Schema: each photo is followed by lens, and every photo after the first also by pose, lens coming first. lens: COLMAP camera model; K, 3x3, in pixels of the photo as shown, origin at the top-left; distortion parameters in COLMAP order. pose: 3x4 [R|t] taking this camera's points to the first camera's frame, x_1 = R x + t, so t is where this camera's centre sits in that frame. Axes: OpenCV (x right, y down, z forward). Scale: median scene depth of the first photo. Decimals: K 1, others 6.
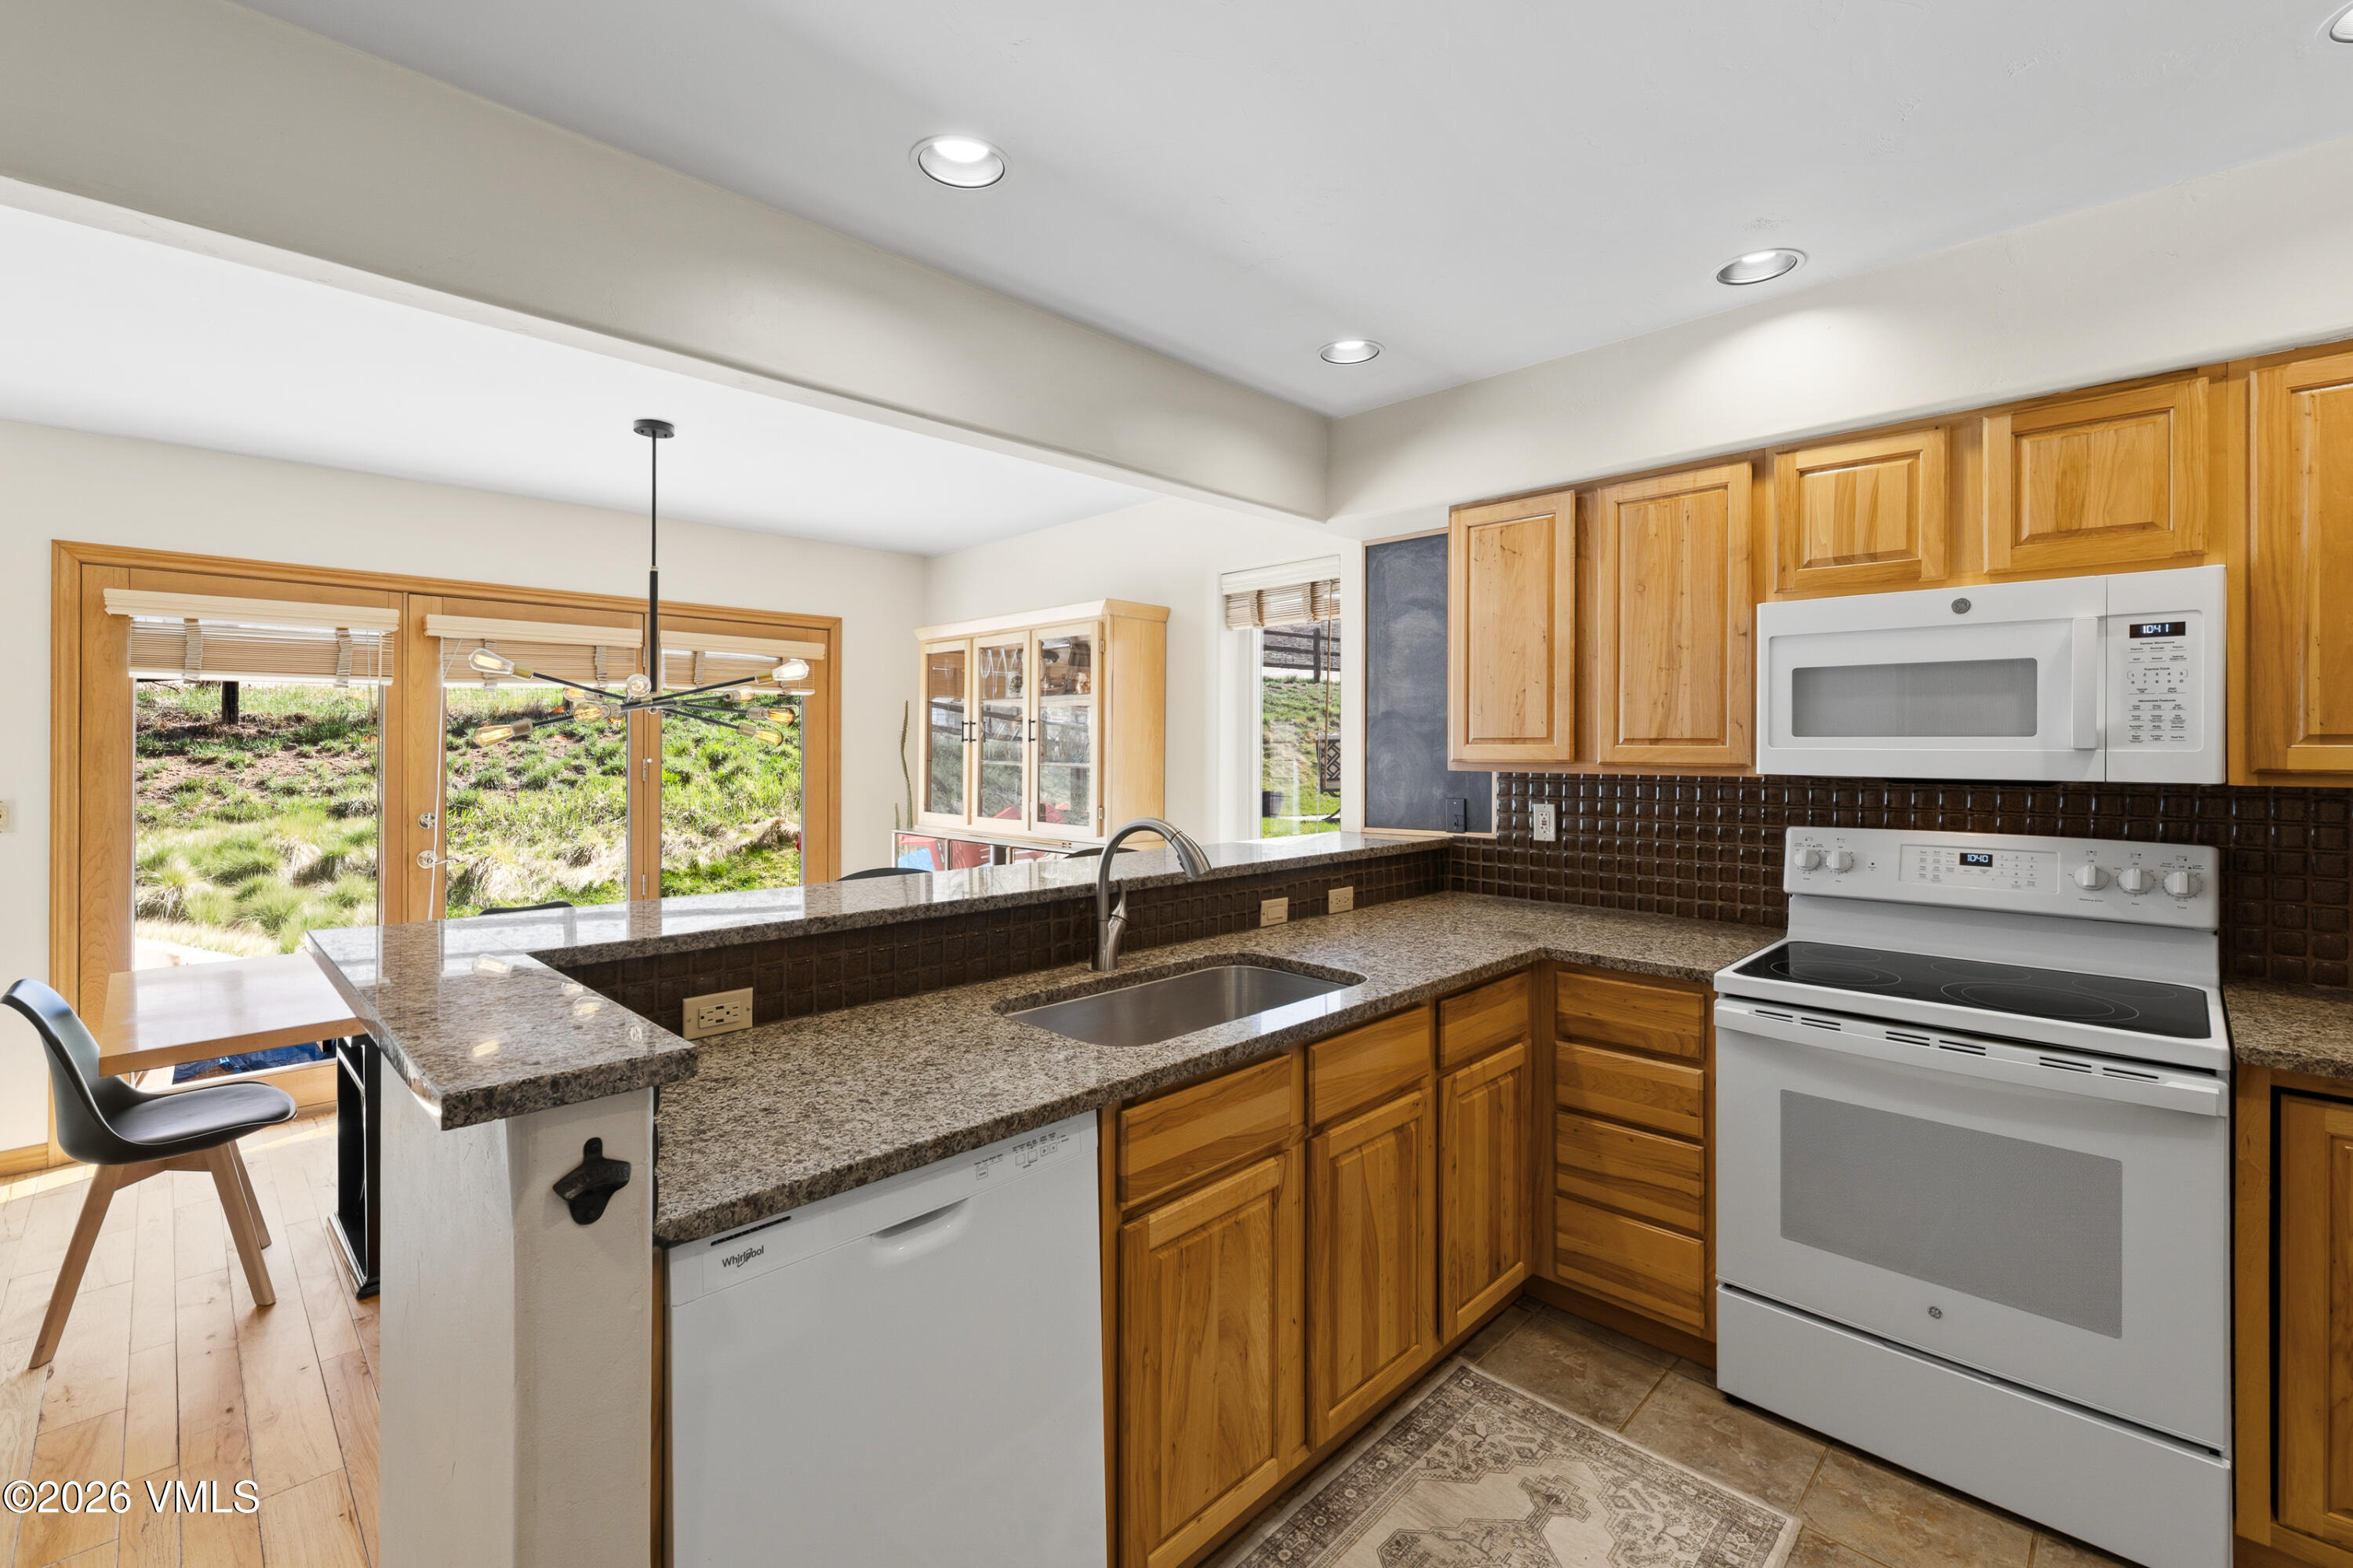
lens RADIAL K [[1005.5, 0, 1170.2], [0, 1005.5, 746.2], [0, 0, 1]] dist [-0.002655, -0.000317]
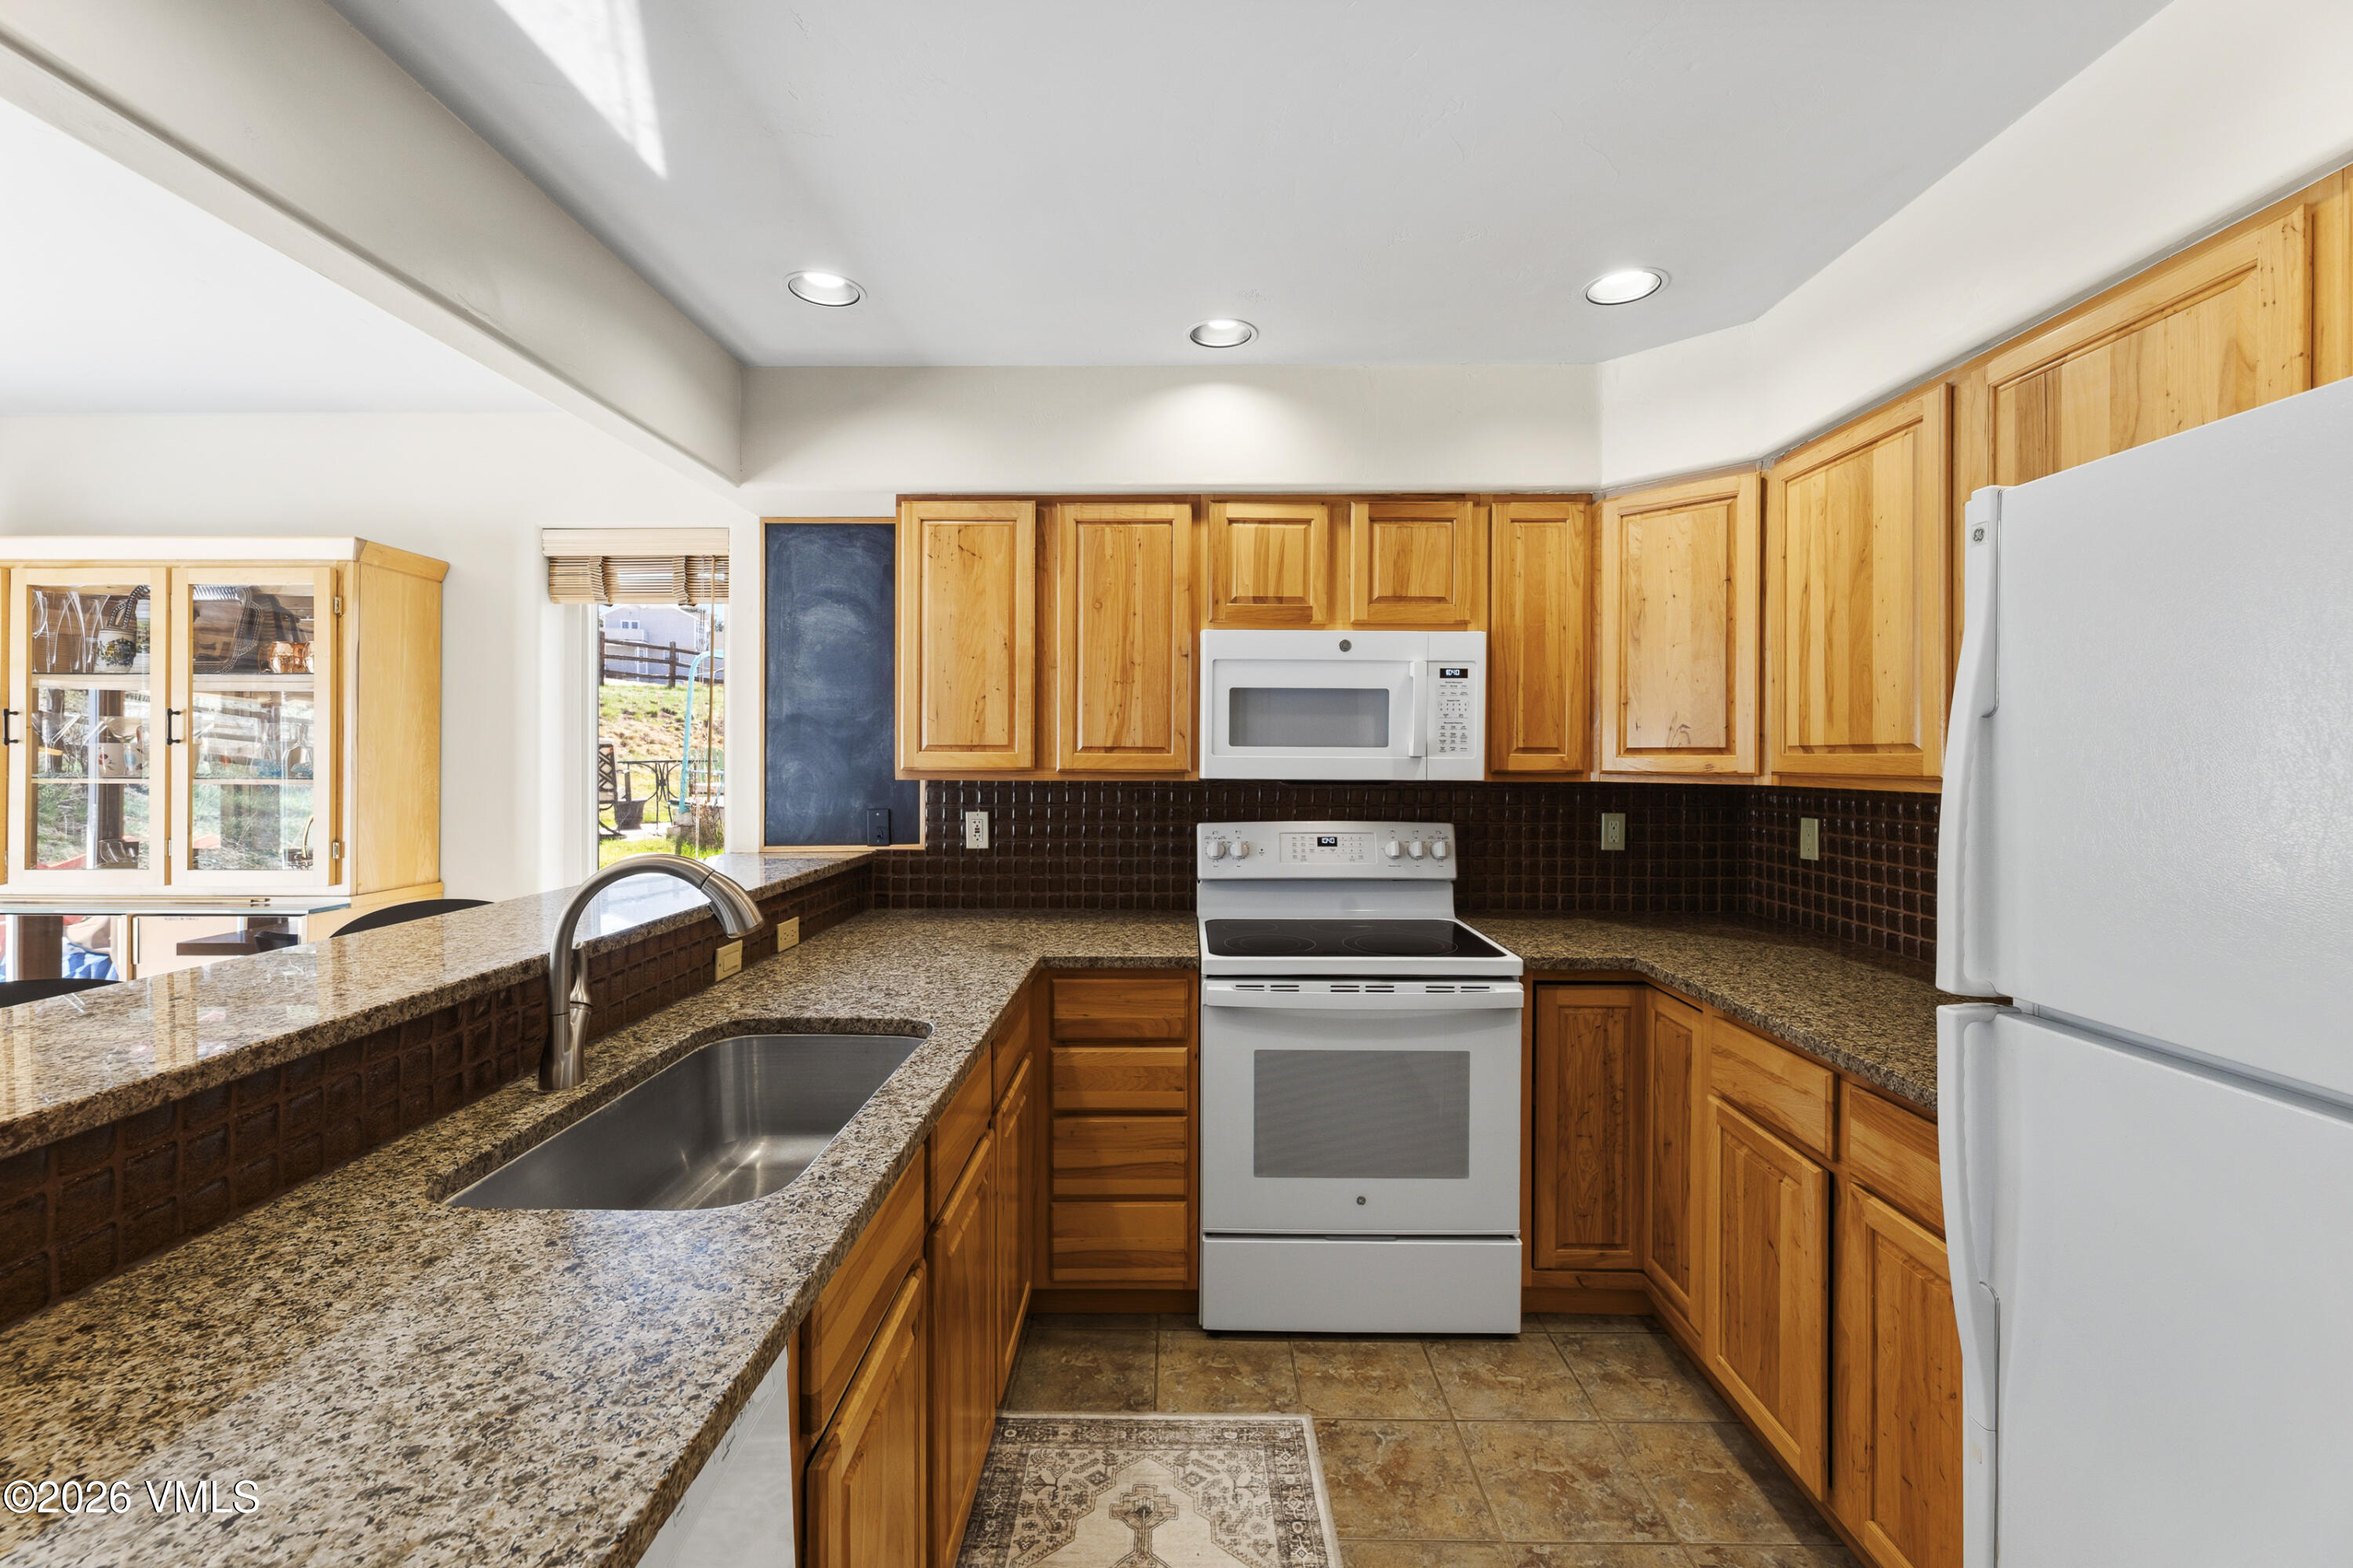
lens RADIAL K [[963.0, 0, 1171.1], [0, 963.0, 759.4], [0, 0, 1]] dist [-0.001420, -0.000474]
pose [[0.715653, -0.002350, 0.698452, -0.184492], [-0.002233, 0.999982, 0.005652, -0.000105], [-0.698453, -0.005605, 0.715634, 0.213349]]
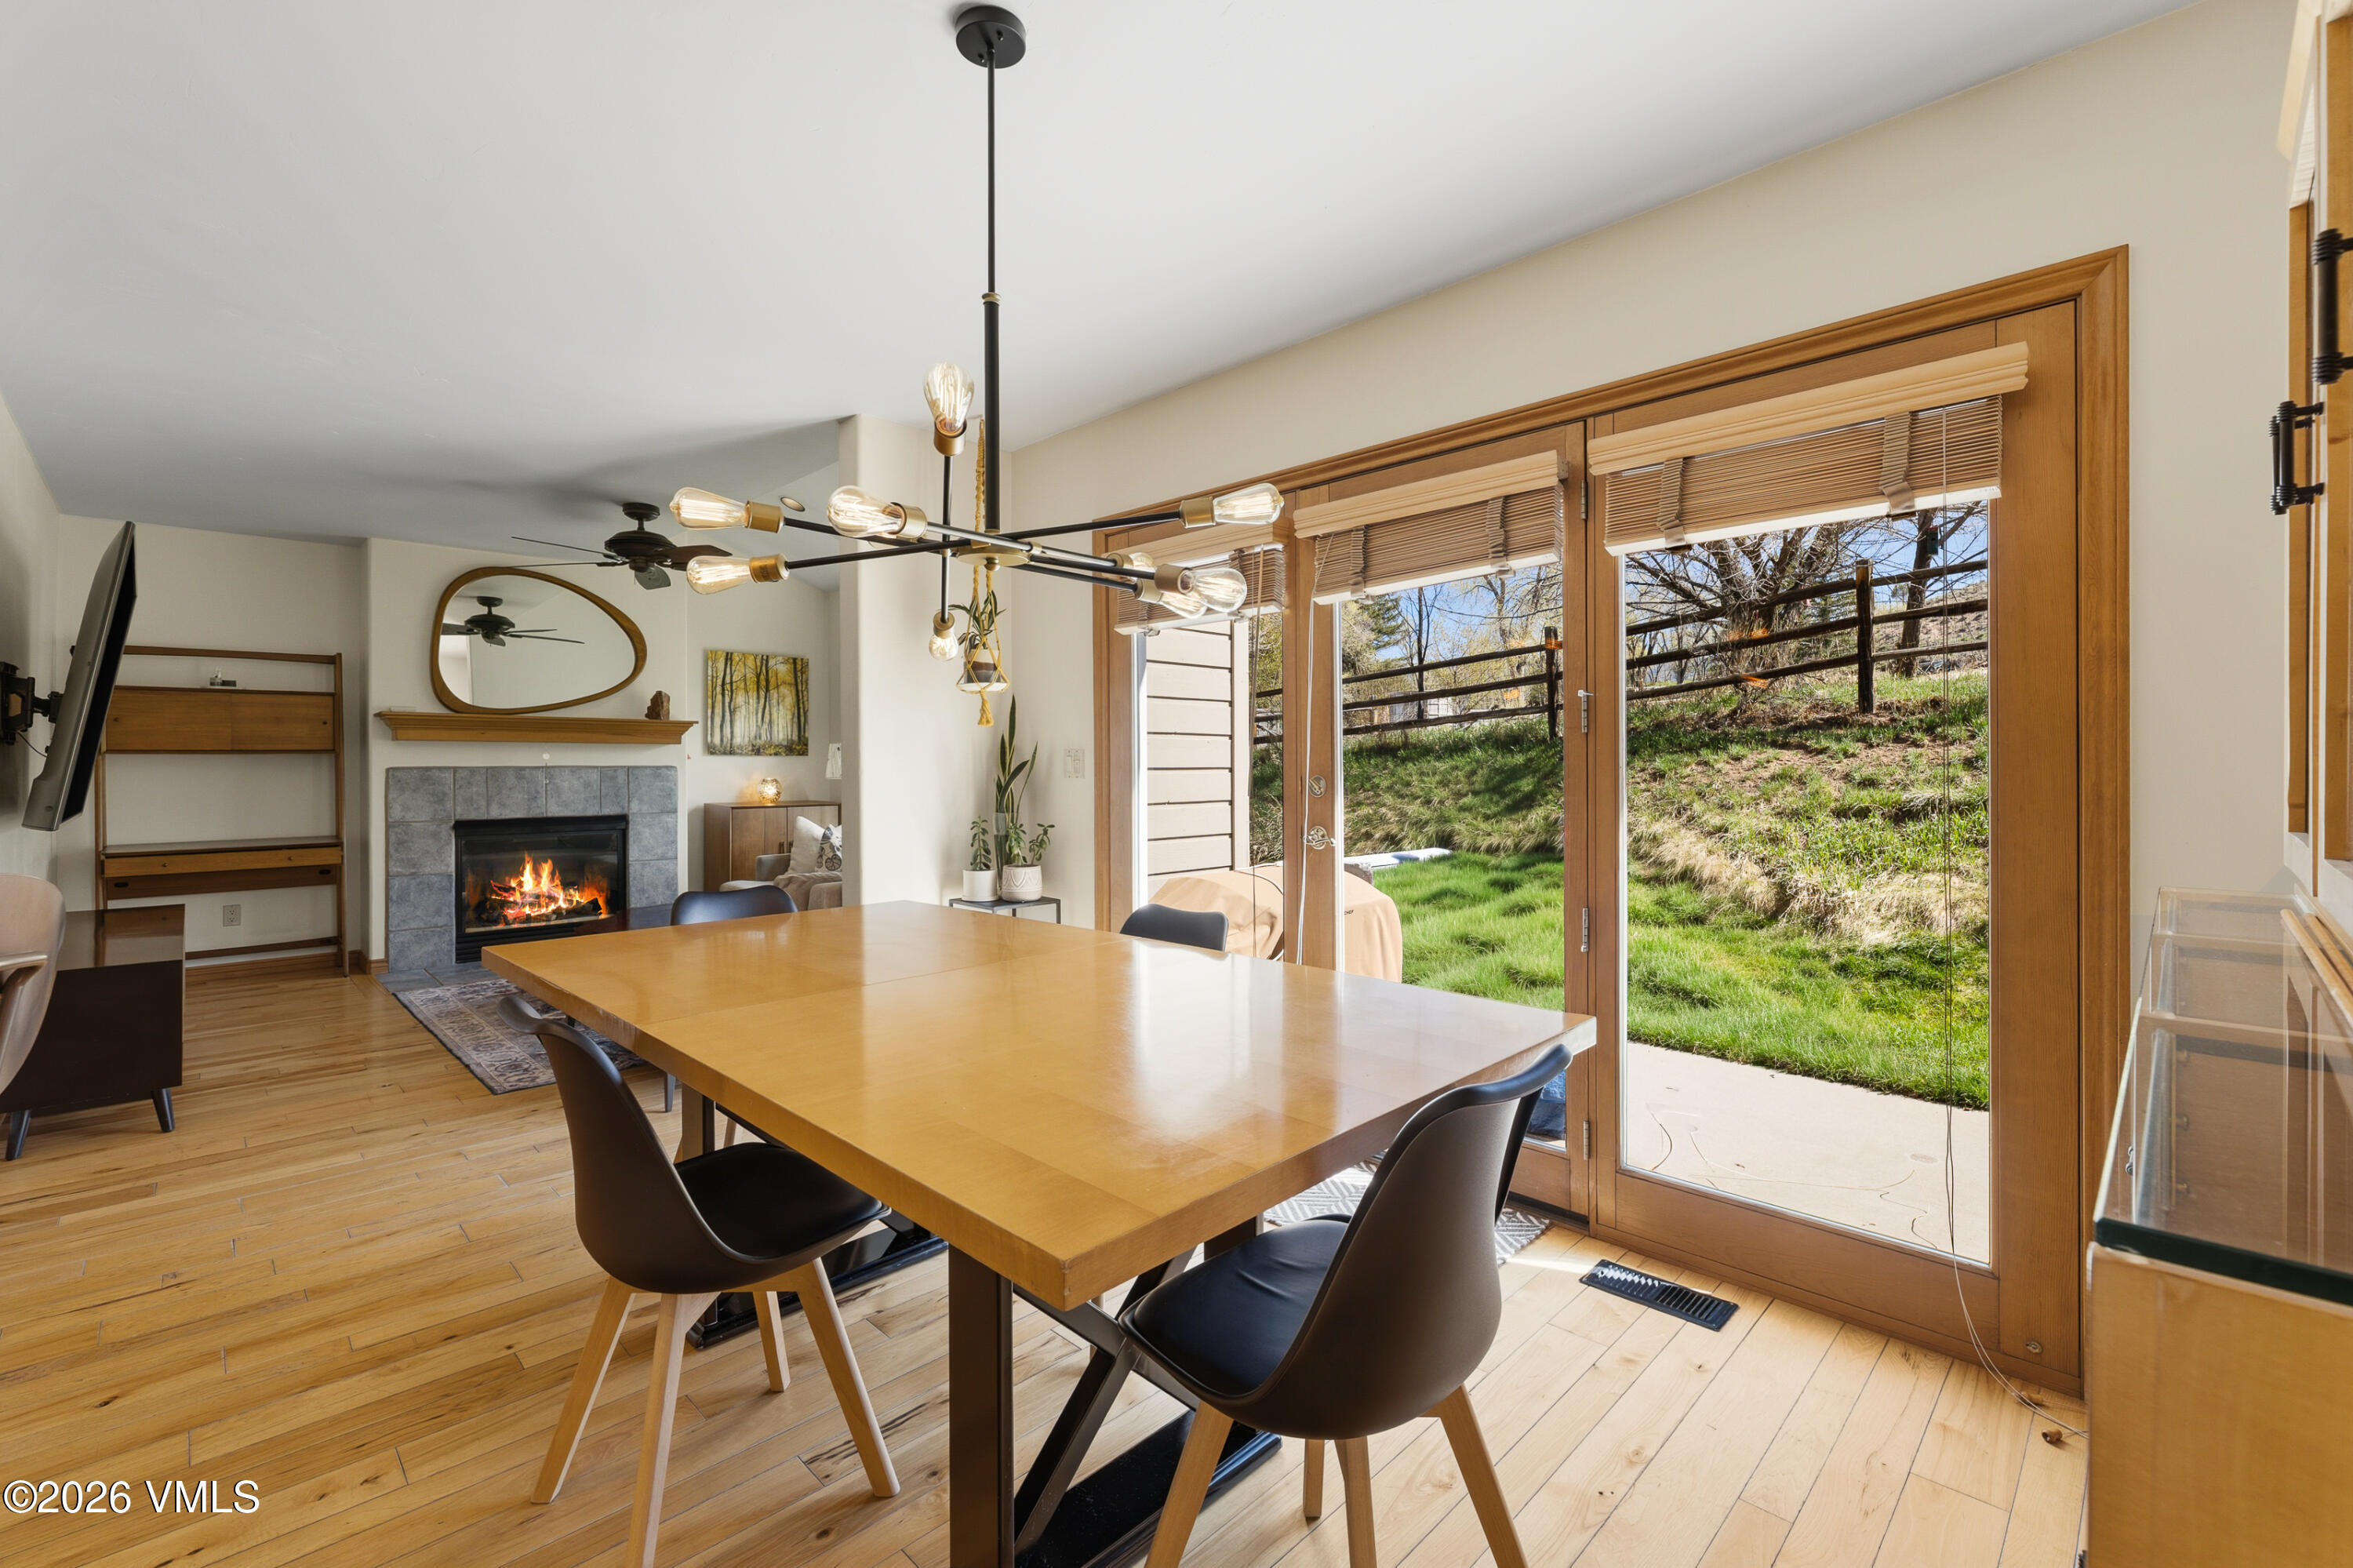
lens RADIAL K [[1008.4, 0, 1165.1], [0, 1008.4, 764.1], [0, 0, 1]] dist [-0.002813, 0.000178]
pose [[-0.010213, -0.001976, -0.999946, 0.026337], [0.005921, 0.999980, -0.002036, 0.090383], [0.999930, -0.005941, -0.010201, 1.362008]]
